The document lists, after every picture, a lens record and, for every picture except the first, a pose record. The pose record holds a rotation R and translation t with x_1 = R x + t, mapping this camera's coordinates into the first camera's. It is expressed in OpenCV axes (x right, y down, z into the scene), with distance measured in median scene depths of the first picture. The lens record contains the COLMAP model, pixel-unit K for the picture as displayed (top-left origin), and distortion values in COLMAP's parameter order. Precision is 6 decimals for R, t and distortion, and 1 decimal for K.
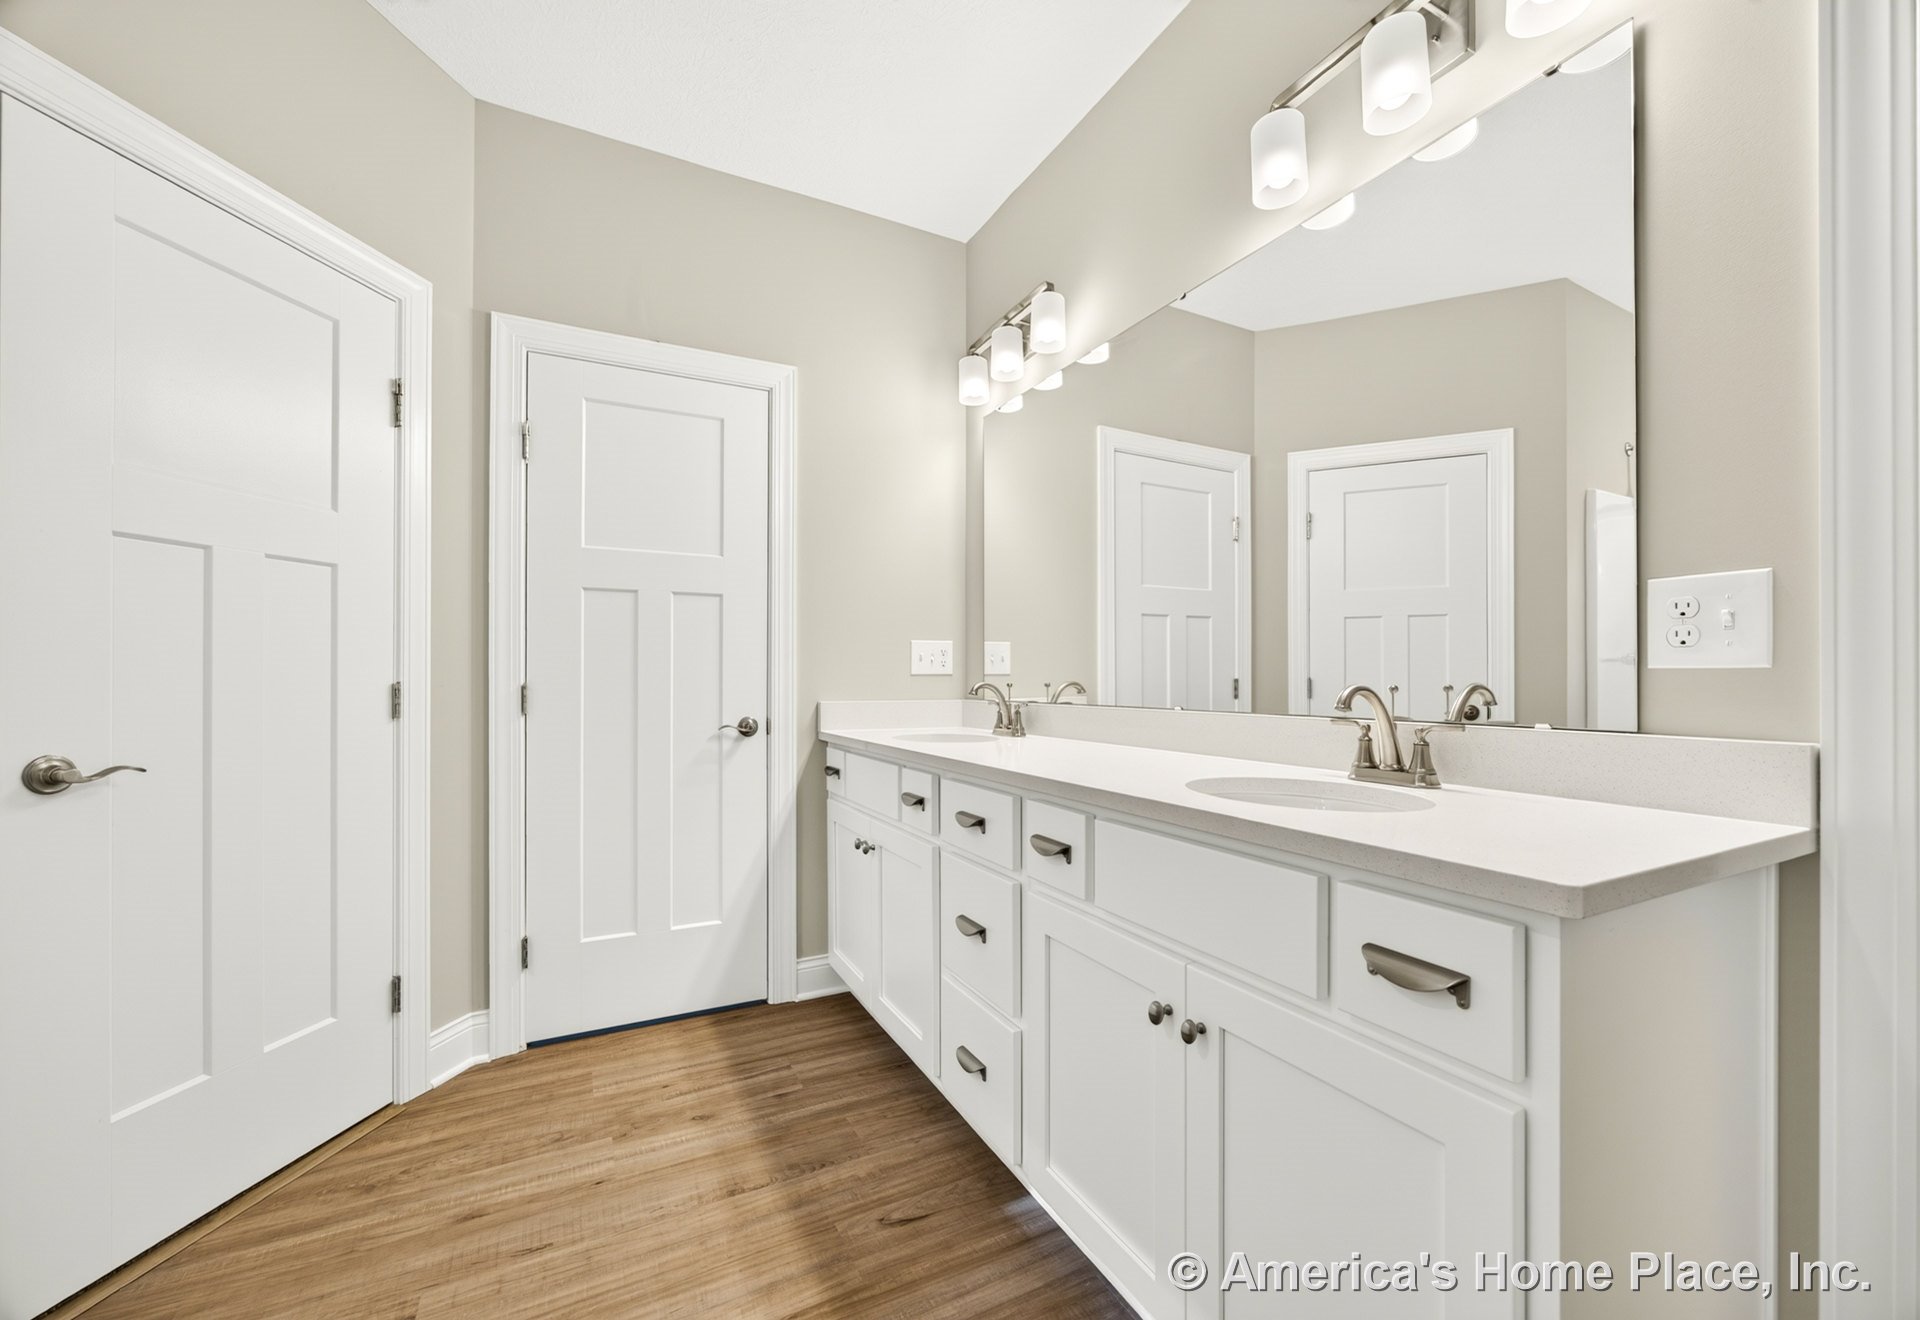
lens RADIAL K [[783.3, 0, 959.1], [0, 783.3, 674.1], [0, 0, 1]] dist [0.001503, 0.000098]
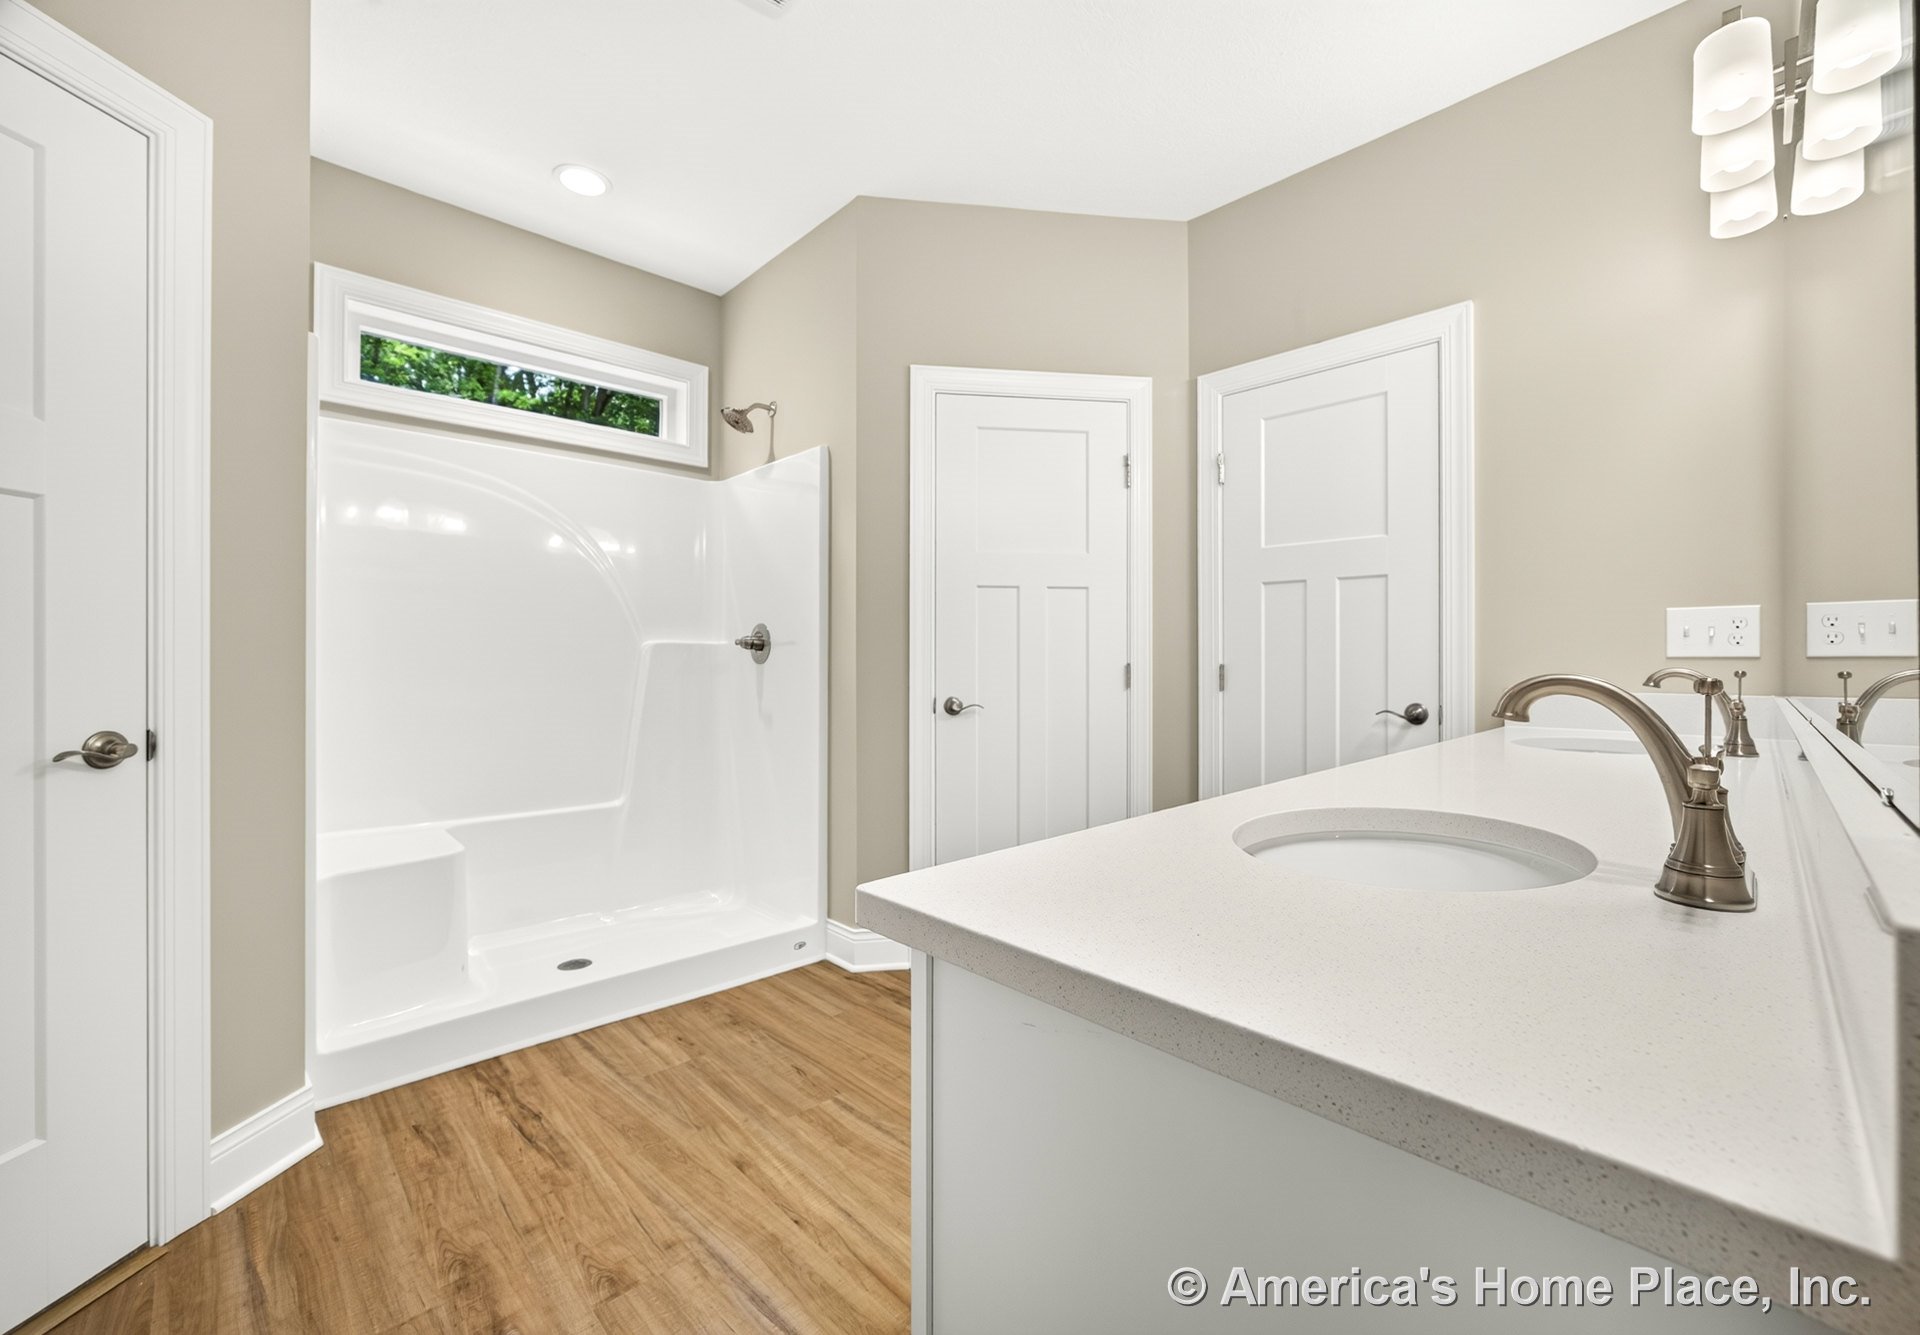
lens RADIAL K [[780.8, 0, 960.1], [0, 780.8, 658.8], [0, 0, 1]] dist [-0.002488, -0.000087]
pose [[0.308759, -0.000686, -0.951140, 0.474387], [-0.000119, 1.000000, -0.000760, 0.002727], [0.951140, 0.000348, 0.308758, 0.219387]]
